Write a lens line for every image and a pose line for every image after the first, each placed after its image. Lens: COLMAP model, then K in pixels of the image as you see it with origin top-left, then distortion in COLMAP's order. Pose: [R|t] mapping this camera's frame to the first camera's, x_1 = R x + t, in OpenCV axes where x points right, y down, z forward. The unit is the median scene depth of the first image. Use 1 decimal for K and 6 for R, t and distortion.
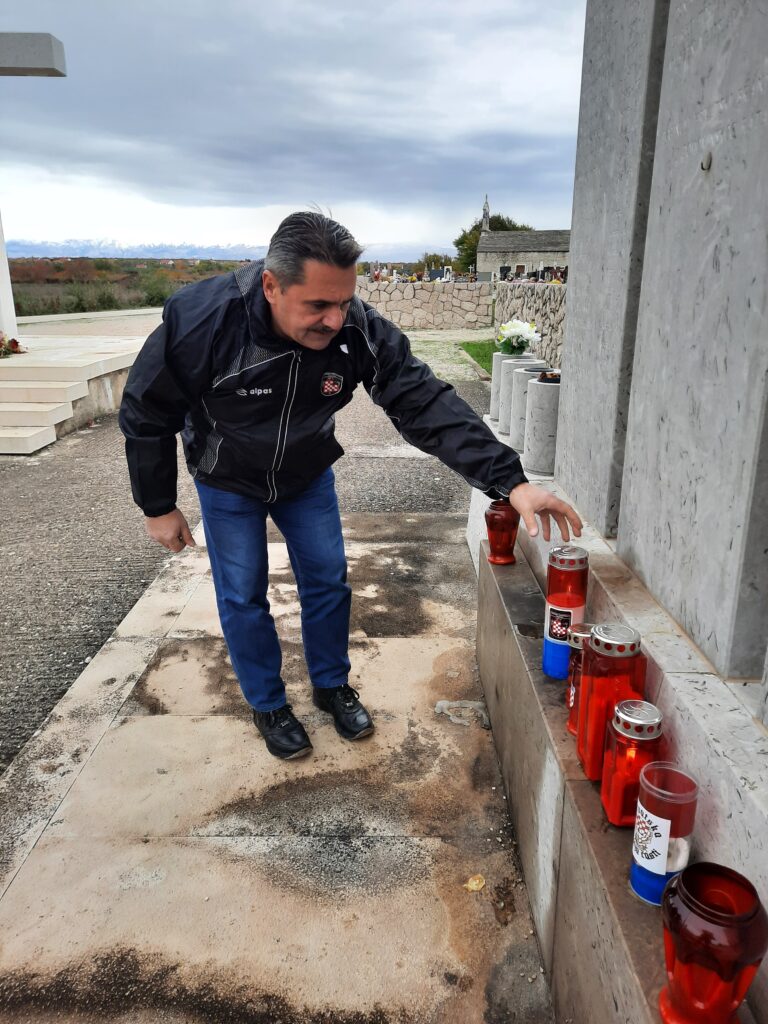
lens RADIAL K [[743.8, 0, 383.3], [0, 743.8, 514.0], [0, 0, 1]] dist [0.056720, -0.023139]
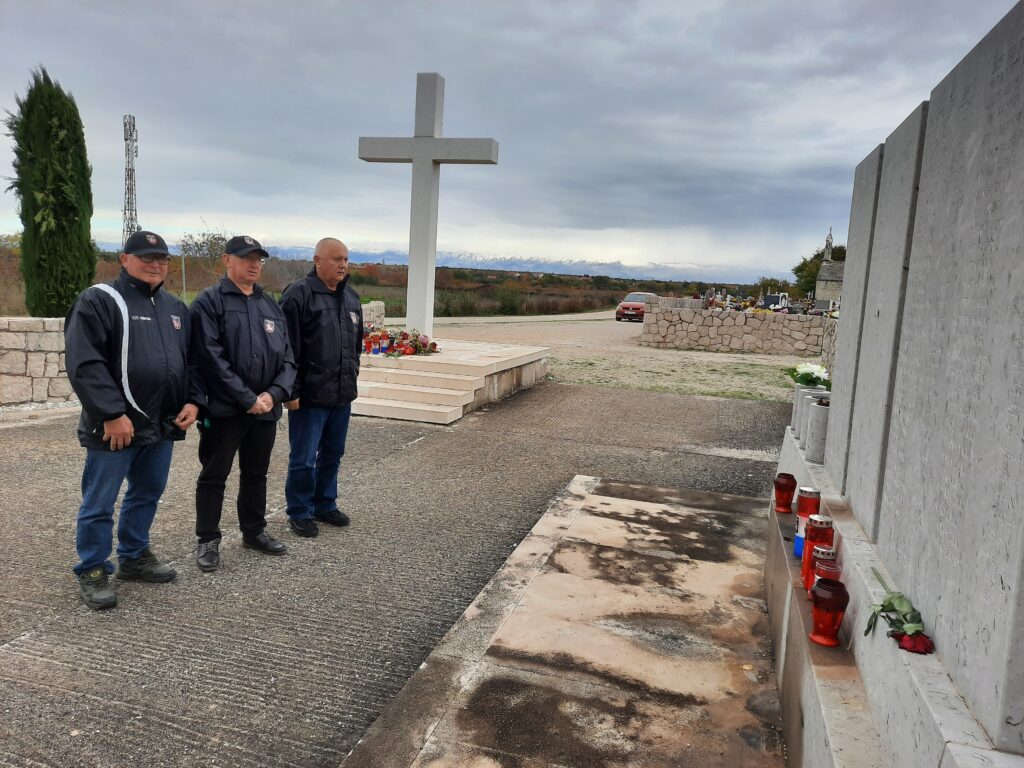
lens RADIAL K [[743.8, 0, 506.9], [0, 743.8, 381.4], [0, 0, 1]] dist [0.056720, -0.023139]
pose [[0.961752, 0.086861, -0.259784, -0.015029], [-0.133182, 0.977026, -0.166380, 0.112878], [0.239364, 0.194614, 0.951226, -0.606231]]
